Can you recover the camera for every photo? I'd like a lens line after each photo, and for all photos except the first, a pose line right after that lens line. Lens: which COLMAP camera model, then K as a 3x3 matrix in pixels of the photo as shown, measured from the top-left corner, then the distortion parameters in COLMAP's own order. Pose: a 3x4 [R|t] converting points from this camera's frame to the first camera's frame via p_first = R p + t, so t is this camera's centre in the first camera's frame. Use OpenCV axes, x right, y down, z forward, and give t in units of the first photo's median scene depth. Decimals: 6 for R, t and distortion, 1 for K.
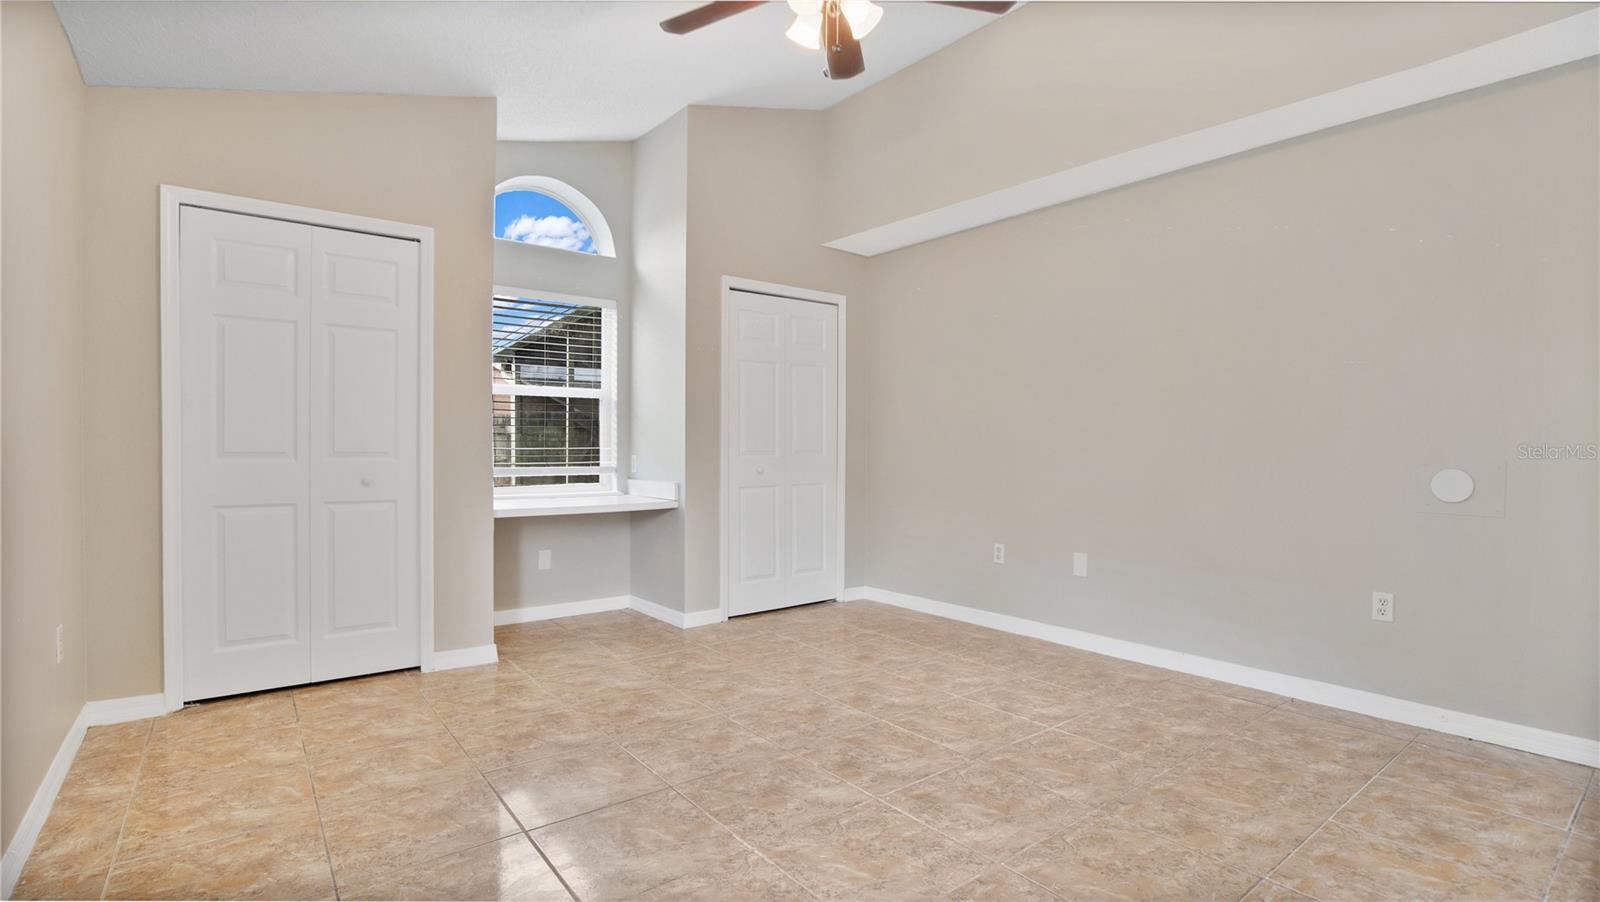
lens RADIAL K [[742.9, 0, 812.1], [0, 742.9, 434.9], [0, 0, 1]] dist [-0.014910, 0.000061]
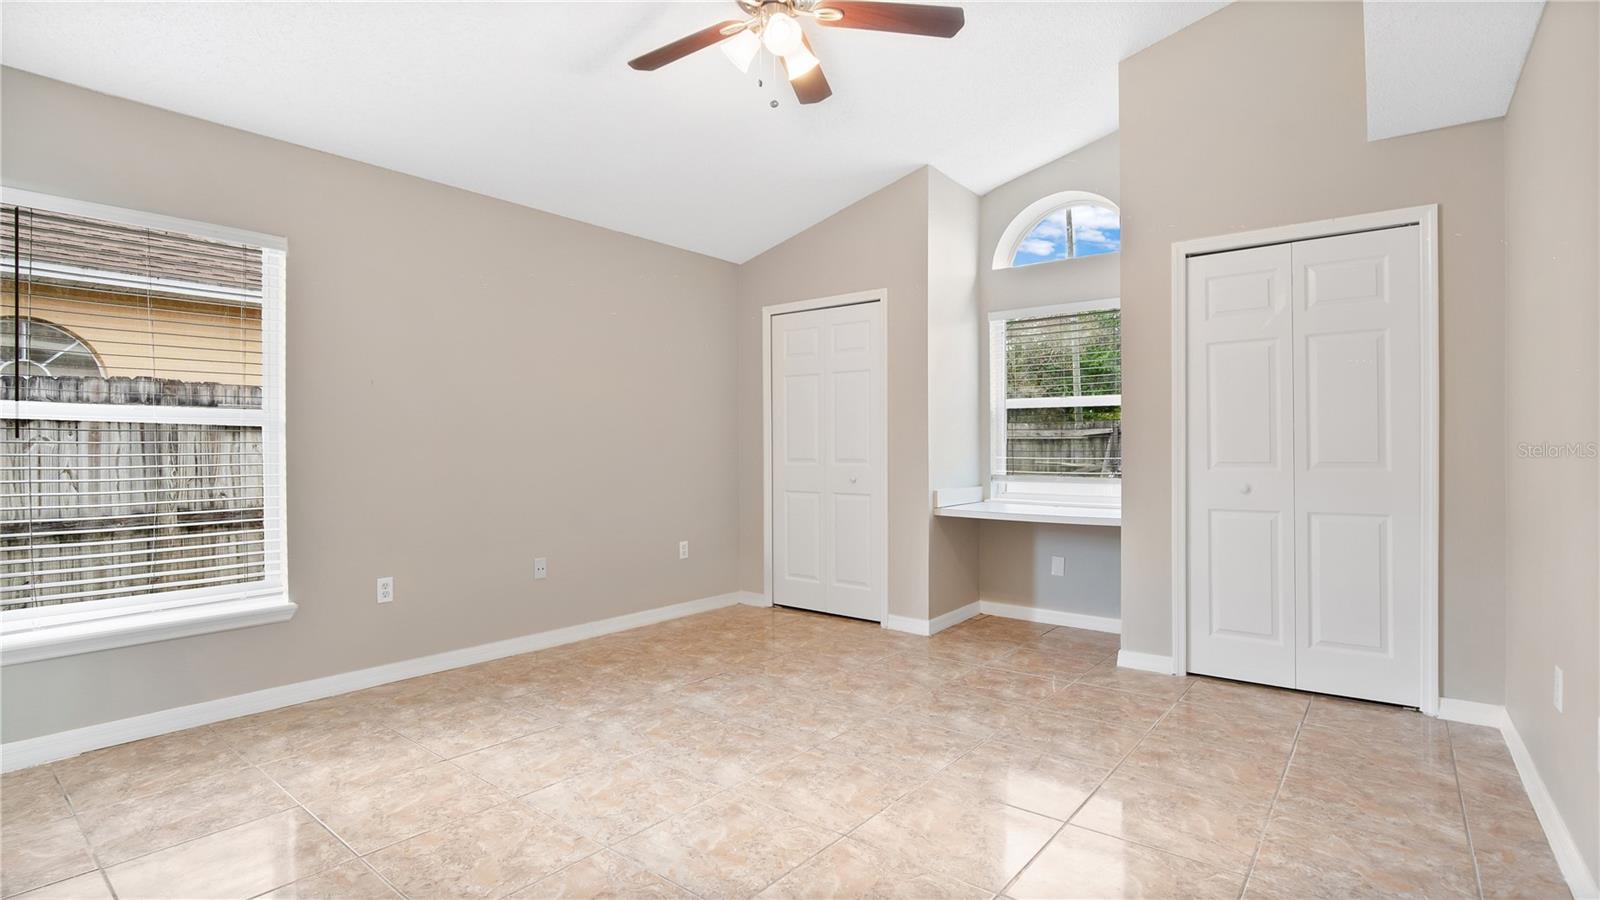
lens RADIAL K [[742.1, 0, 807.4], [0, 742.1, 467.4], [0, 0, 1]] dist [-0.038474, -0.000466]
pose [[0.233625, 0.016539, -0.972186, 0.679537], [0.013602, 0.999702, 0.020276, 0.006571], [0.972232, -0.017961, 0.233331, 0.527728]]
